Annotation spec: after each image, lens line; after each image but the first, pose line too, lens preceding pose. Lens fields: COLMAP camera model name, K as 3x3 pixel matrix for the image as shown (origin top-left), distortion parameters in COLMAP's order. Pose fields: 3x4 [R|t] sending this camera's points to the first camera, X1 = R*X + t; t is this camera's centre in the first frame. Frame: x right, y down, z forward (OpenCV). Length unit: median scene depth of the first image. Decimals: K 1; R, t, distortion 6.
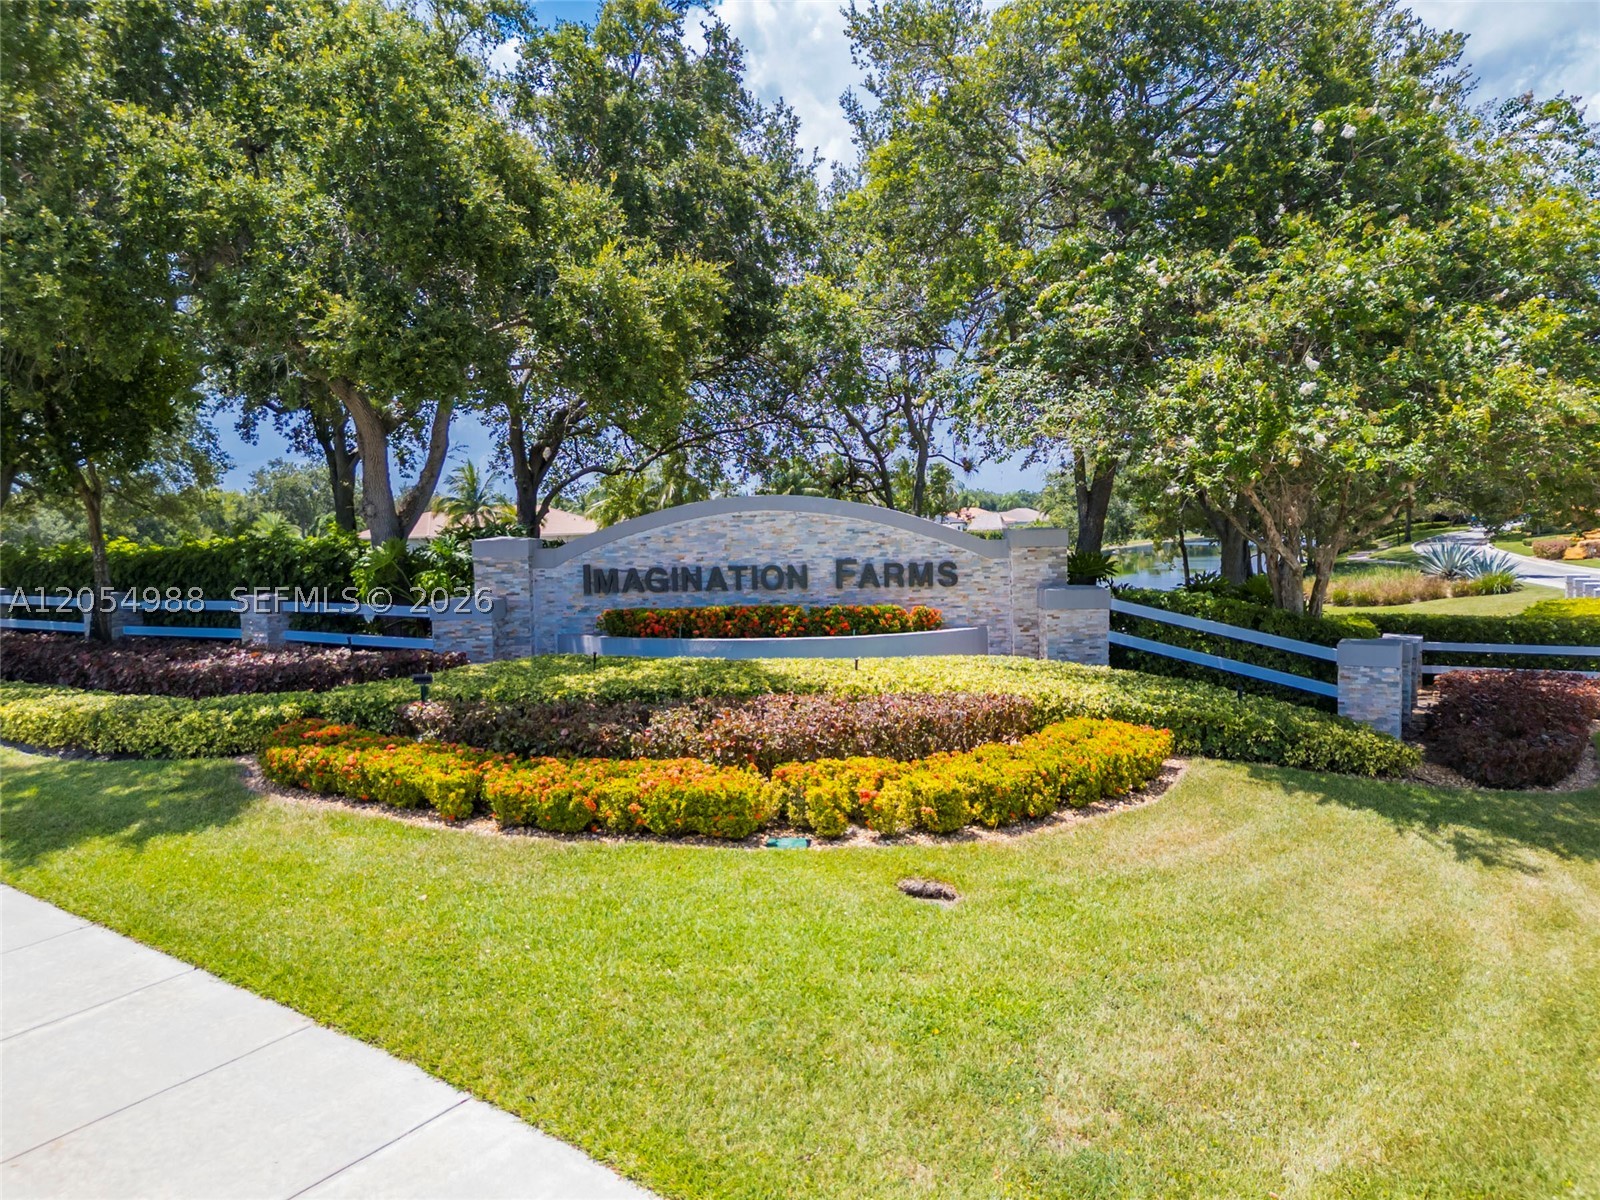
lens RADIAL K [[1149.2, 0, 796.9], [0, 1149.2, 587.8], [0, 0, 1]] dist [0.103092, -0.053388]
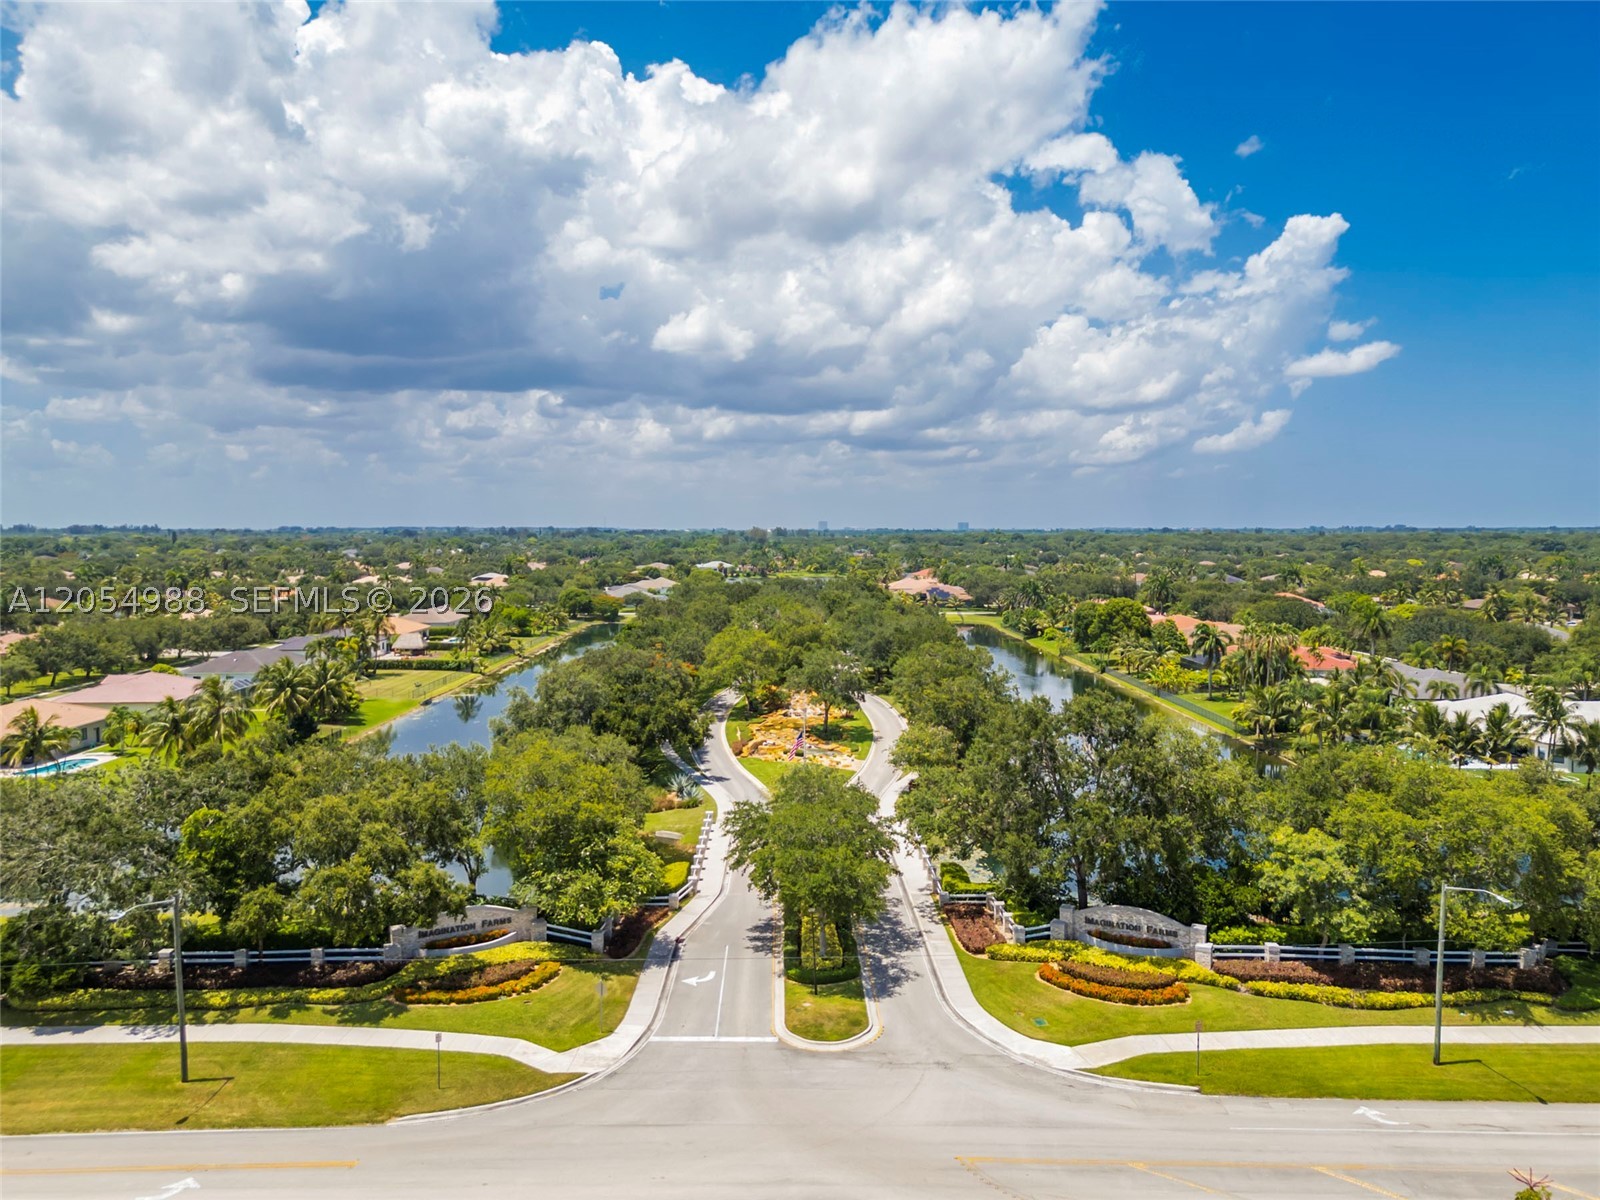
lens RADIAL K [[1149.2, 0, 796.9], [0, 1149.2, 587.8], [0, 0, 1]] dist [0.103092, -0.053388]
pose [[0.869093, -0.000353, 0.494648, -1.666398], [0.014307, 0.999599, -0.024424, -1.738733], [-0.494441, 0.028304, 0.868750, -5.118576]]
